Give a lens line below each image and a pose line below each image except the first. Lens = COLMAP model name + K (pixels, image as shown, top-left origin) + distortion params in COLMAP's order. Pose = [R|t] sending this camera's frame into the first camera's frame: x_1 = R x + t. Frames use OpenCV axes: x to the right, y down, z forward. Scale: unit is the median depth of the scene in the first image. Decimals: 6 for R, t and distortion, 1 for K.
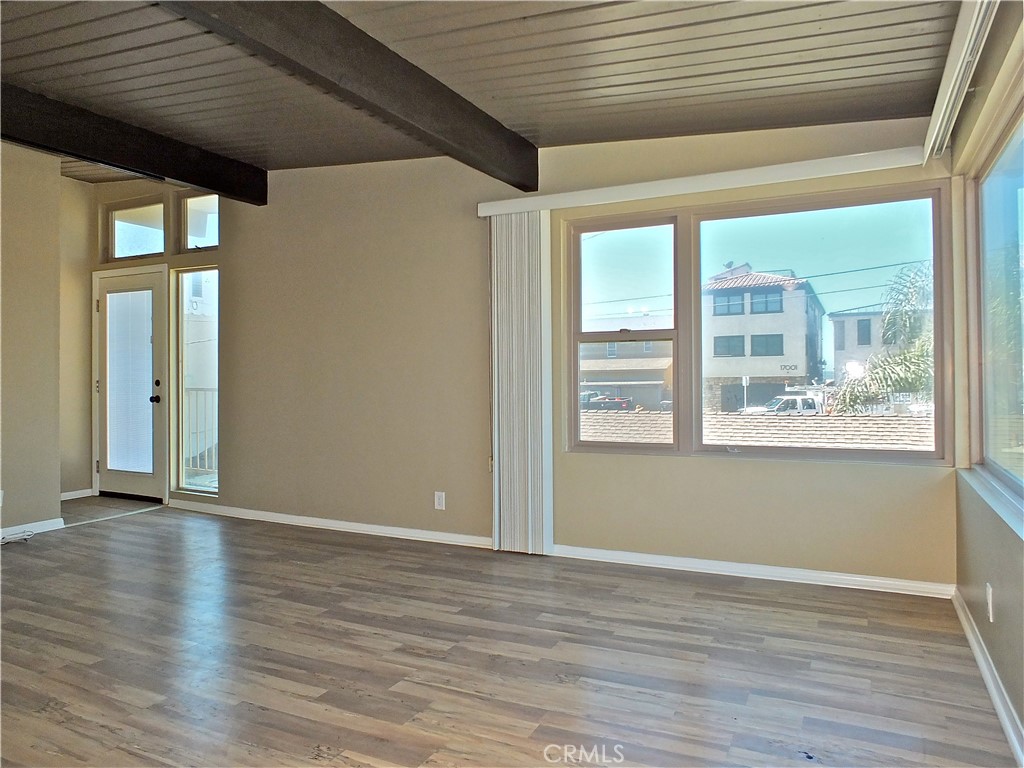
lens RADIAL K [[696.5, 0, 515.3], [0, 696.5, 384.0], [0, 0, 1]] dist [-0.037852, 0.008551]
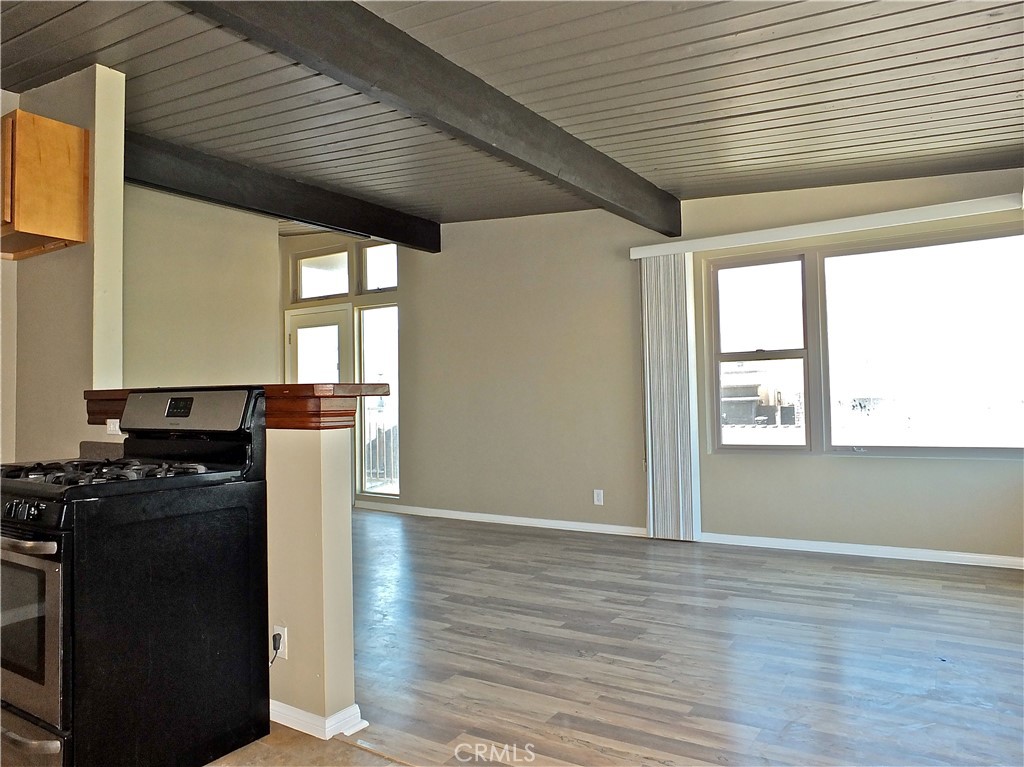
lens RADIAL K [[696.5, 0, 515.3], [0, 696.5, 383.5], [0, 0, 1]] dist [-0.037852, 0.008551]
pose [[0.992406, -0.019144, -0.121507, -0.133476], [0.015739, 0.999458, -0.028921, 0.007617], [0.121995, 0.026789, 0.992169, -0.261920]]
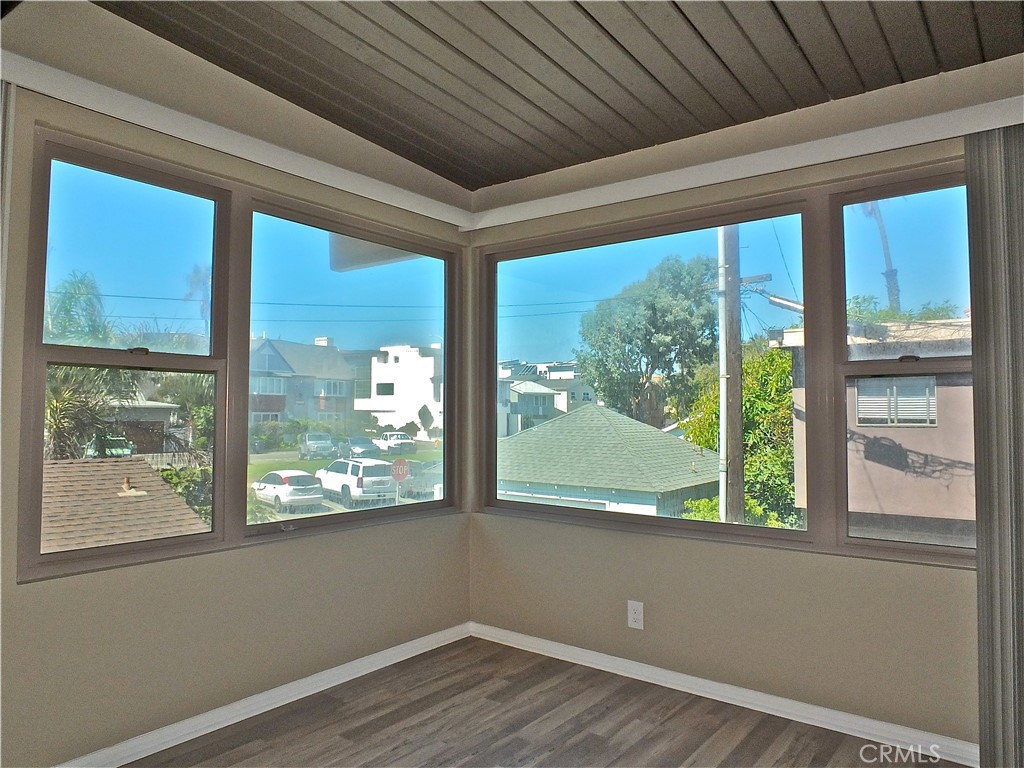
lens RADIAL K [[691.5, 0, 519.0], [0, 691.5, 384.6], [0, 0, 1]] dist [-0.046161, 0.021814]
pose [[0.201023, 0.051442, 0.978235, -0.395135], [0.003774, 0.998572, -0.053287, -0.019146], [-0.979579, 0.014404, 0.200542, 0.659147]]
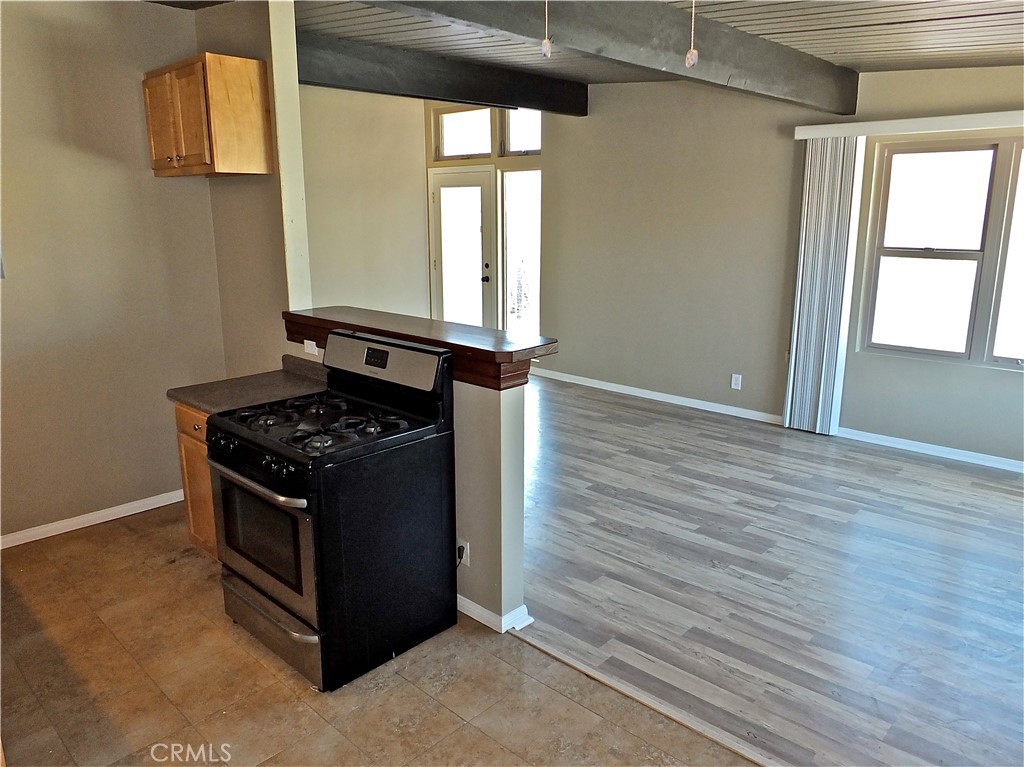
lens RADIAL K [[702.8, 0, 512.0], [0, 702.8, 383.5], [0, 0, 1]] dist [-0.048037, 0.022337]
pose [[0.953589, 0.068301, -0.293263, -0.162096], [0.001162, 0.973093, 0.230411, -0.143594], [0.301109, -0.220058, 0.927851, -0.321274]]
